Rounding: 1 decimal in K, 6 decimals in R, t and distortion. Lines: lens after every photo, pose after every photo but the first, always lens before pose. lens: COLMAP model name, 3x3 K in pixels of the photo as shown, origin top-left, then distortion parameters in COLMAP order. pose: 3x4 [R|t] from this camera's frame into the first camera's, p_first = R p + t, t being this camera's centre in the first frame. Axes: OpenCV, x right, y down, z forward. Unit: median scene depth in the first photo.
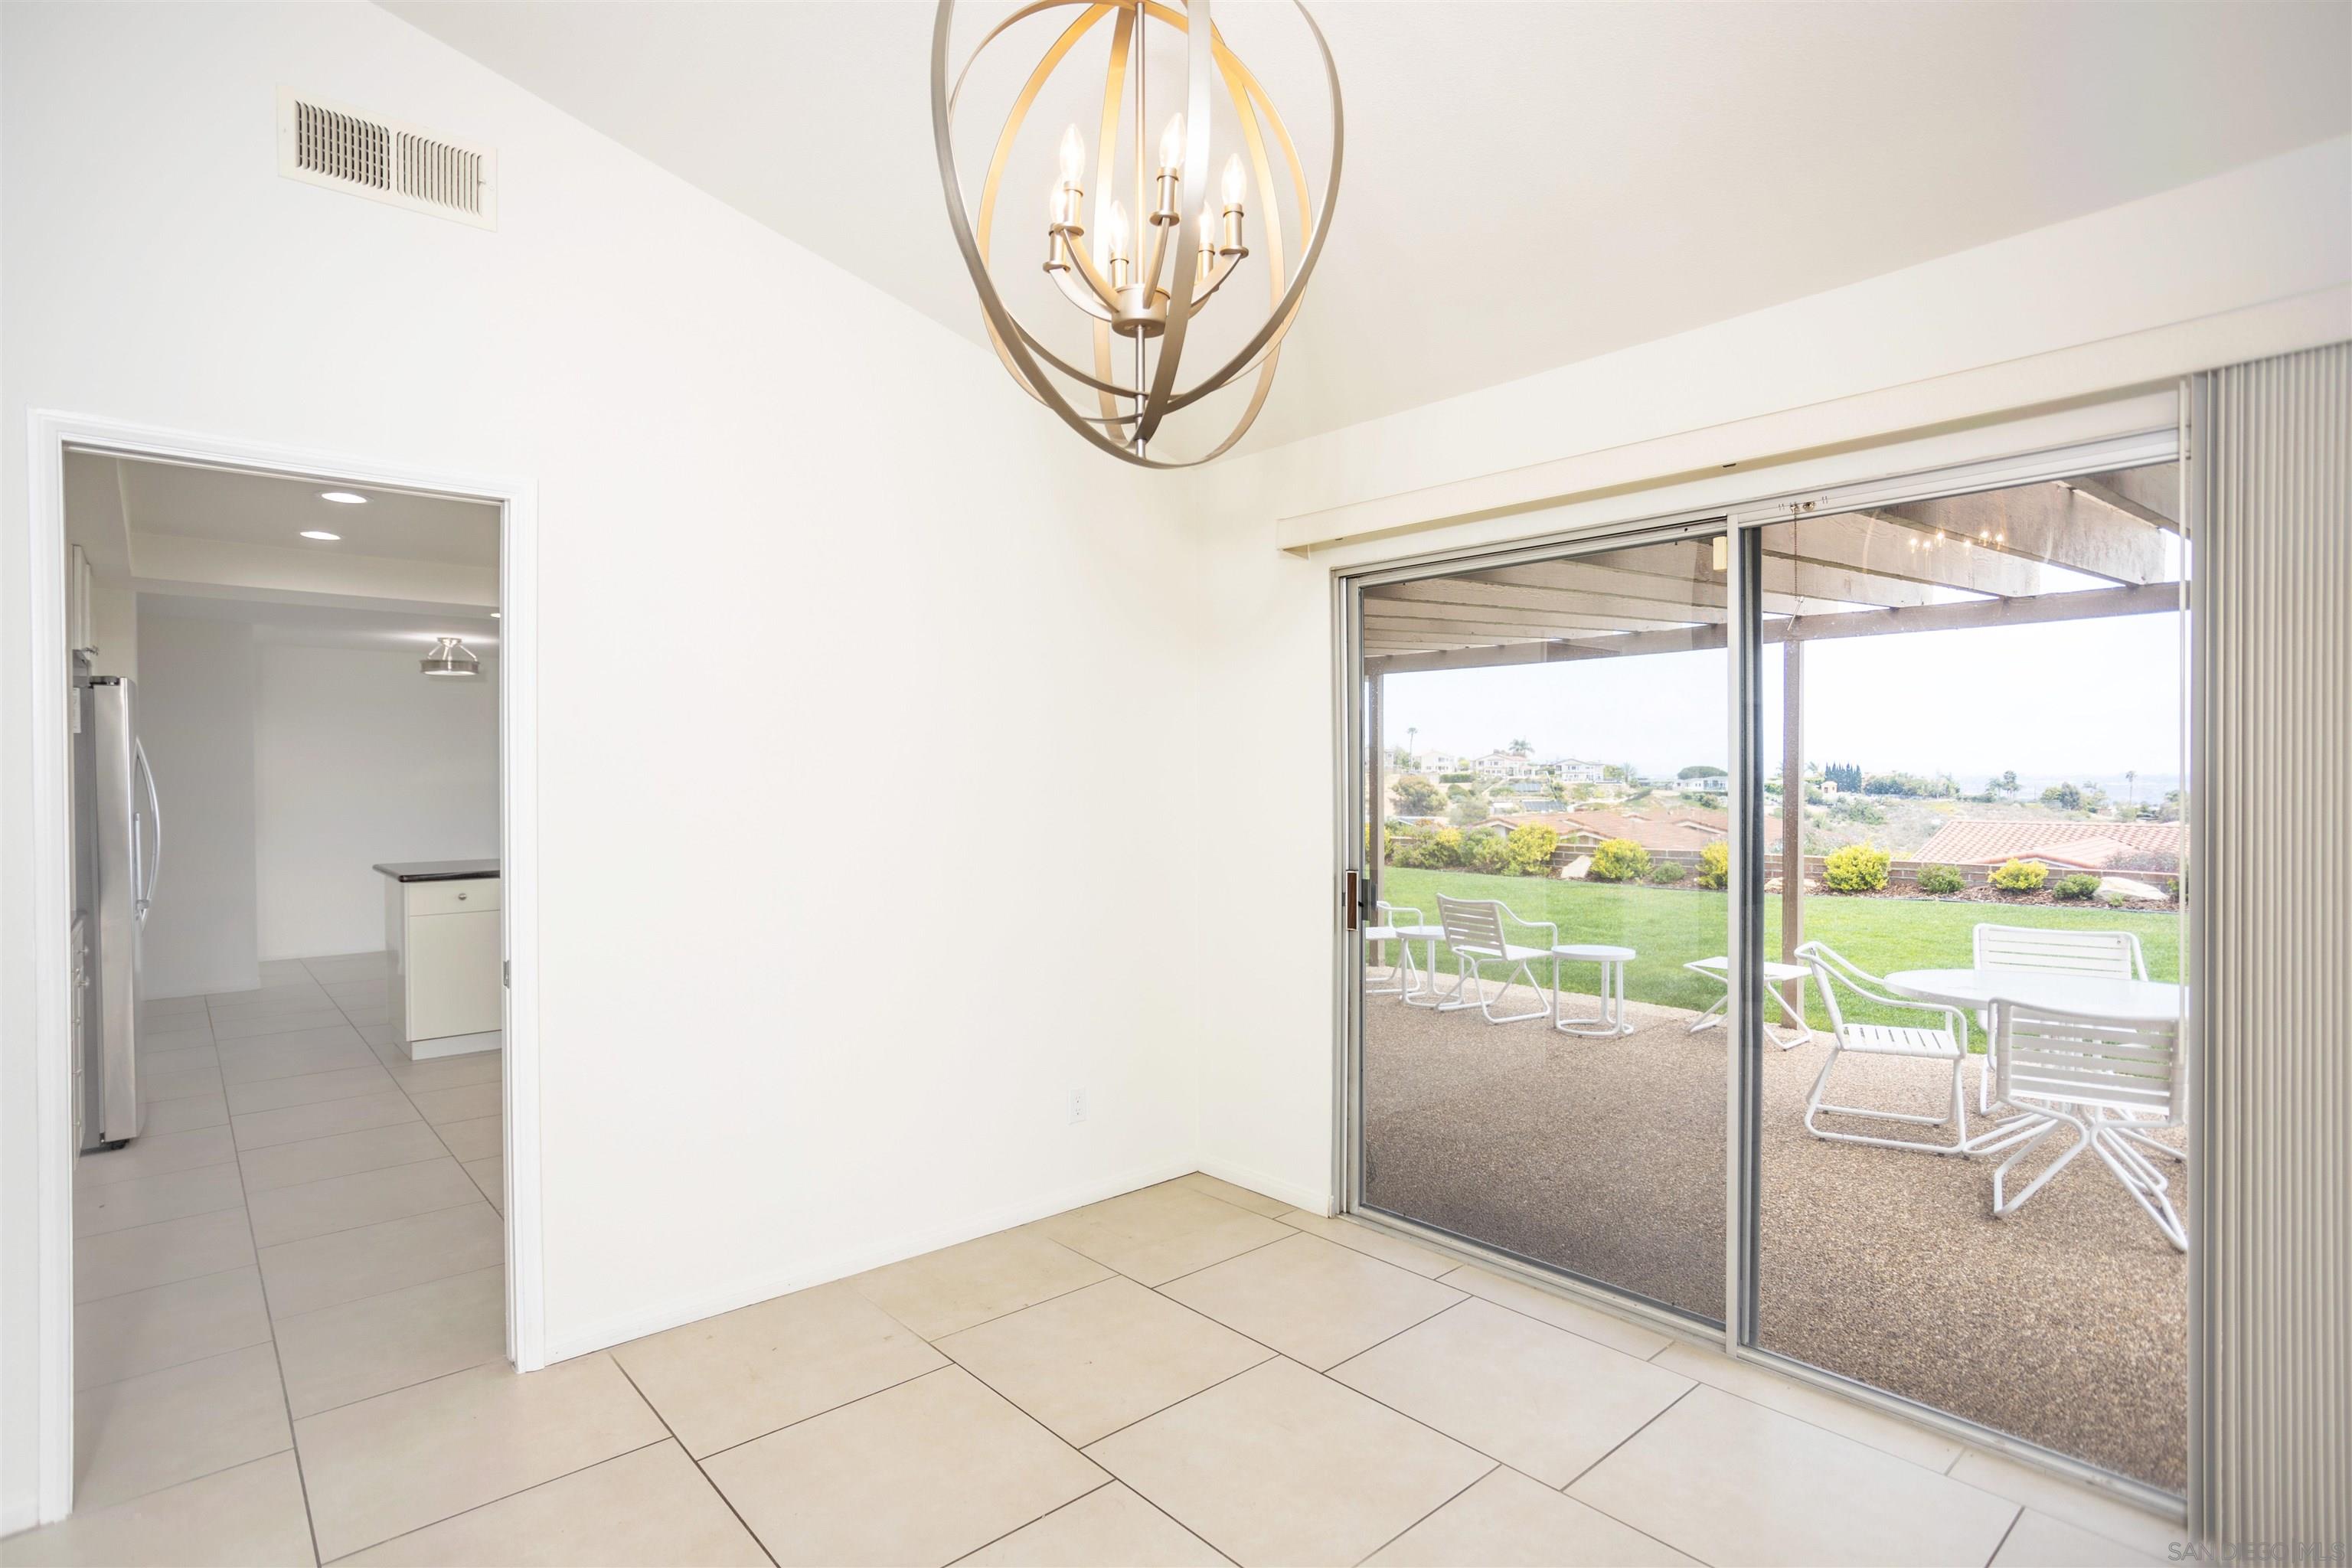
lens RADIAL K [[1173.7, 0, 1176.0], [0, 1173.7, 784.0], [0, 0, 1]] dist [-0.022916, 0.000466]
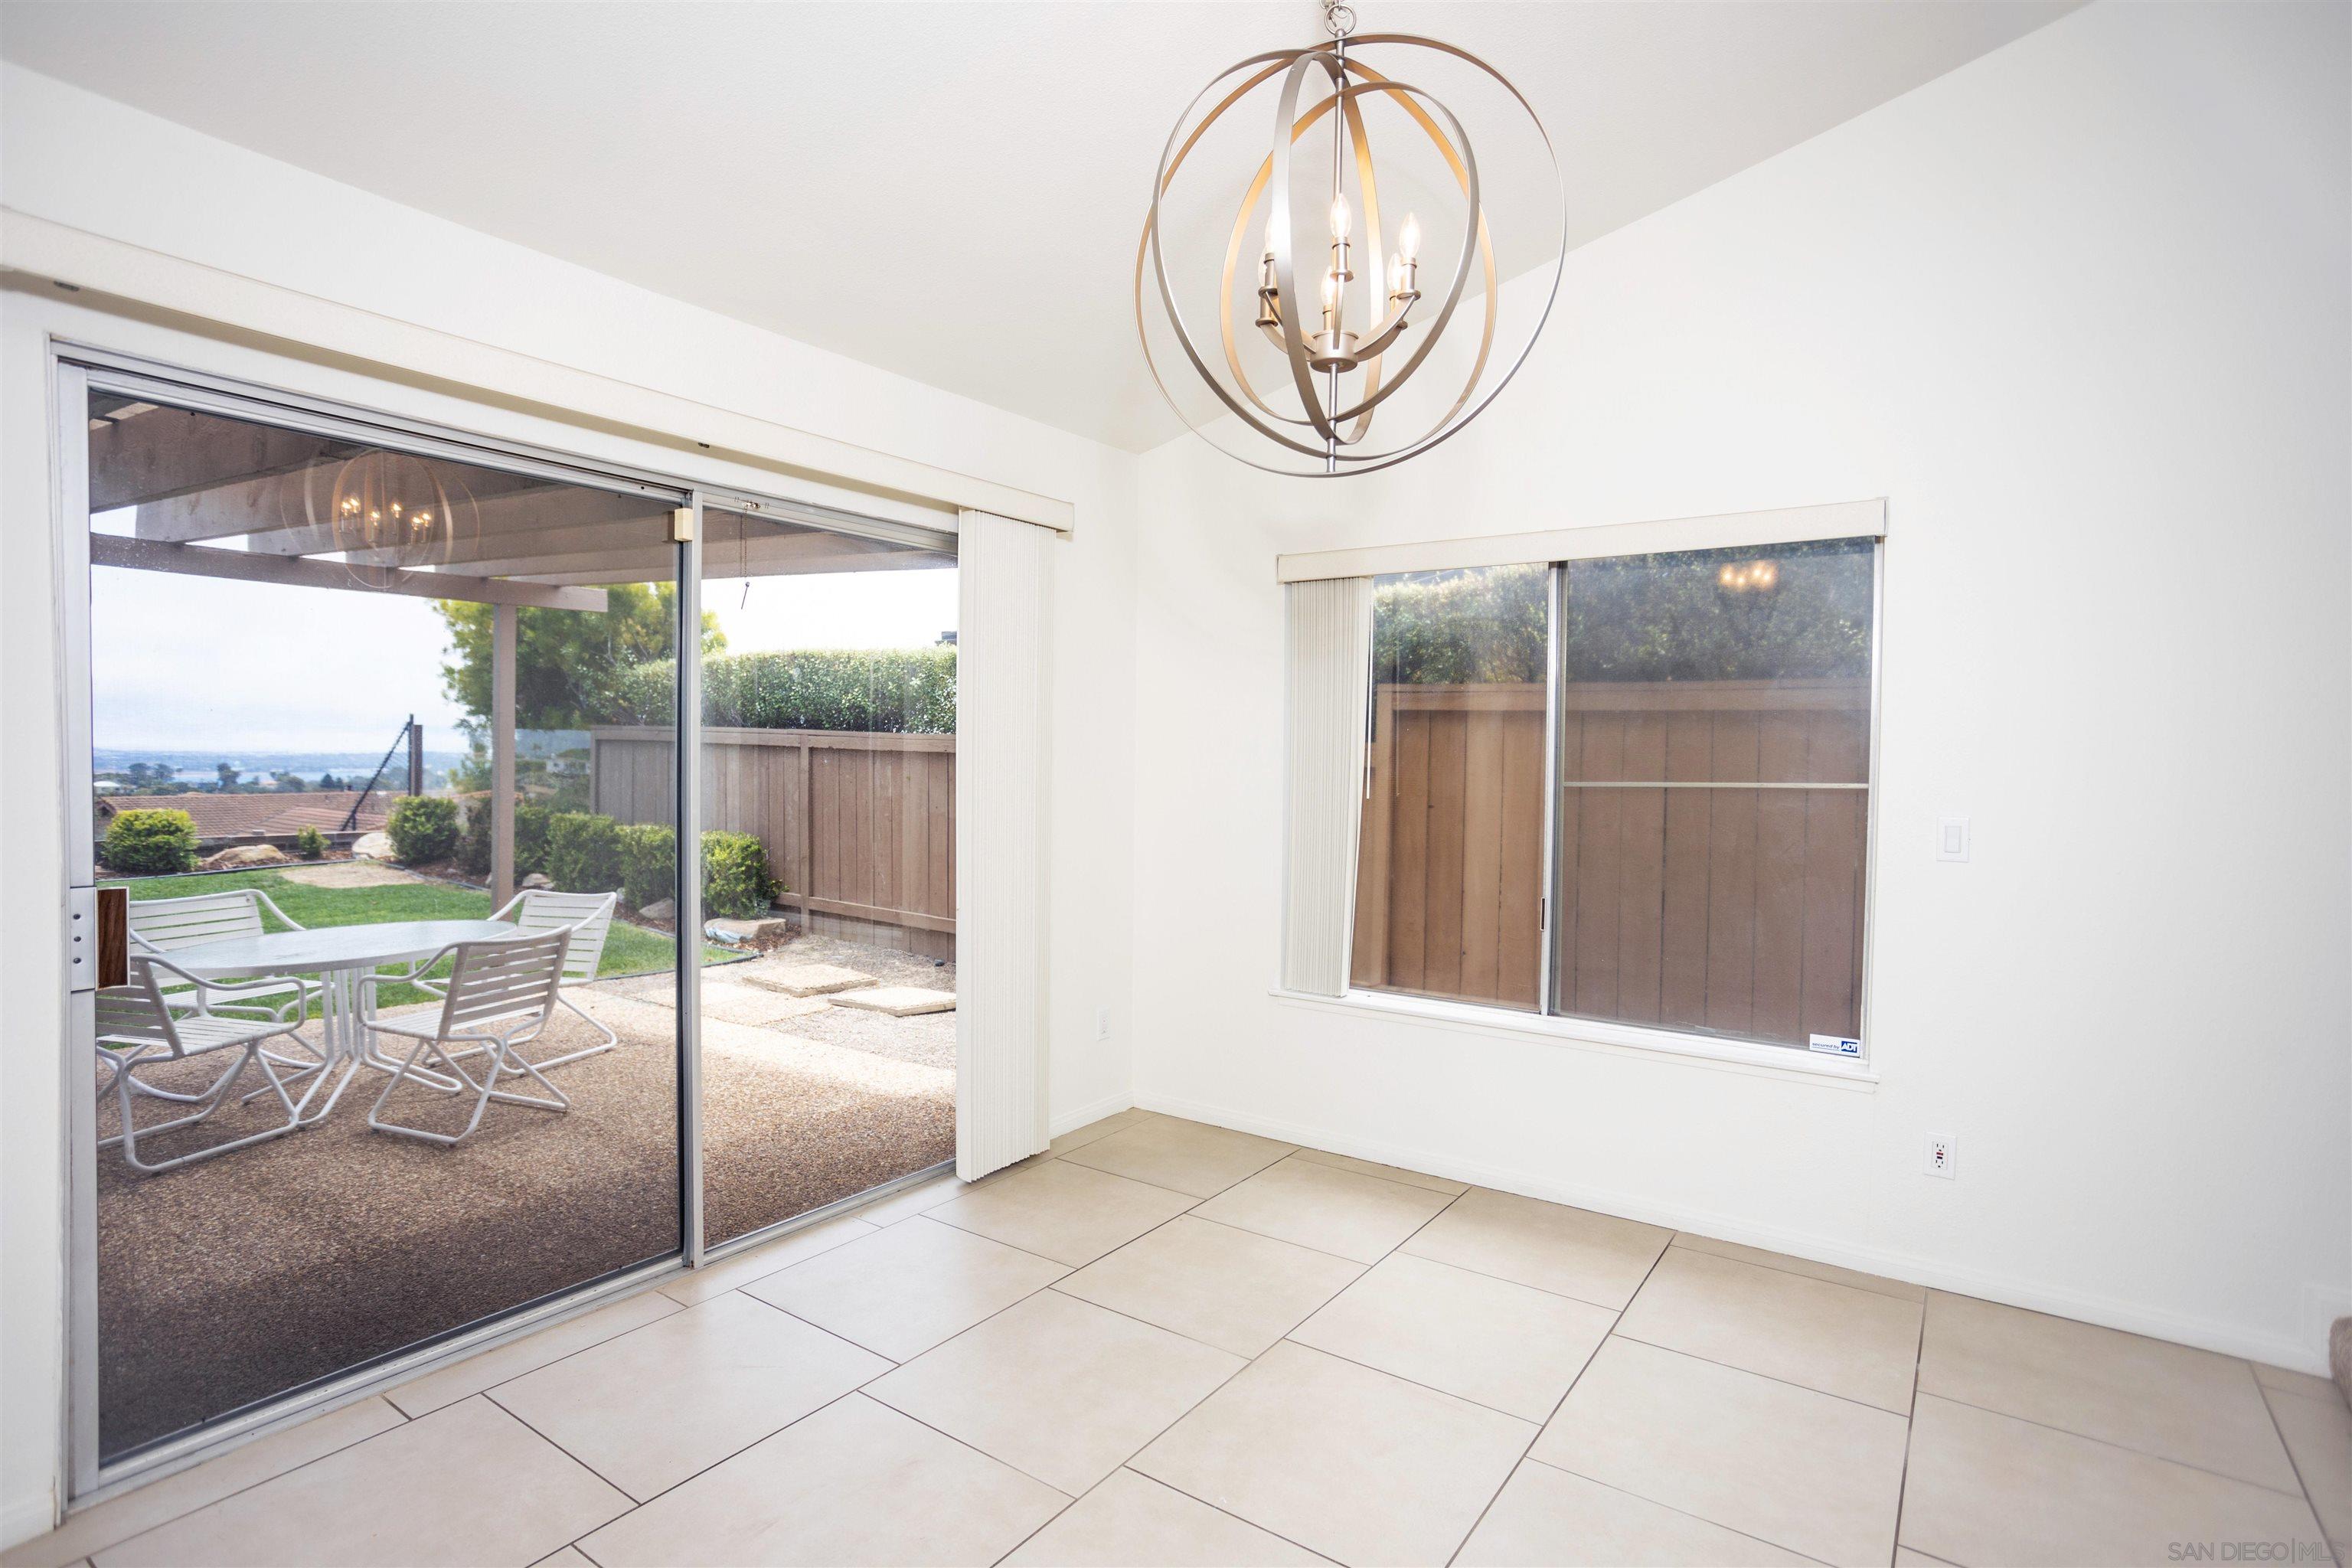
lens RADIAL K [[1173.7, 0, 1176.0], [0, 1173.7, 784.0], [0, 0, 1]] dist [-0.022916, 0.000466]
pose [[-0.240824, -0.022997, 0.970296, -0.247468], [-0.005070, 0.999735, 0.022436, 0.004543], [-0.970556, 0.000484, -0.240877, 0.302635]]
